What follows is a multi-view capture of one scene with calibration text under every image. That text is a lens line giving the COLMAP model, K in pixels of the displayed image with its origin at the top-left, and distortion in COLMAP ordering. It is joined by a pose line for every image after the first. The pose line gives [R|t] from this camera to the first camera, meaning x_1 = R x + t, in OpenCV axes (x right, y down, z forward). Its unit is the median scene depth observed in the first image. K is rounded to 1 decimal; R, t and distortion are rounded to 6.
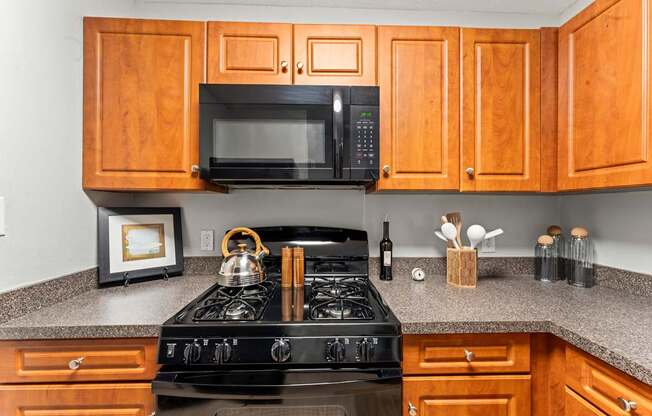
lens RADIAL K [[265.4, 0, 326.0], [0, 265.4, 208.0], [0, 0, 1]] dist [-0.000622, -0.000140]
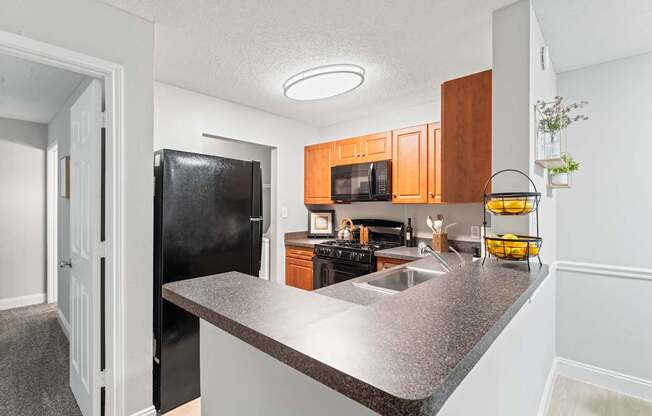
lens RADIAL K [[265.4, 0, 326.0], [0, 265.4, 208.0], [0, 0, 1]] dist [-0.000622, -0.000140]
pose [[0.736263, 0.000467, -0.676696, 1.290065], [-0.000343, 1.000000, 0.000317, -0.027683], [0.676696, -0.000001, 0.736263, -1.036561]]
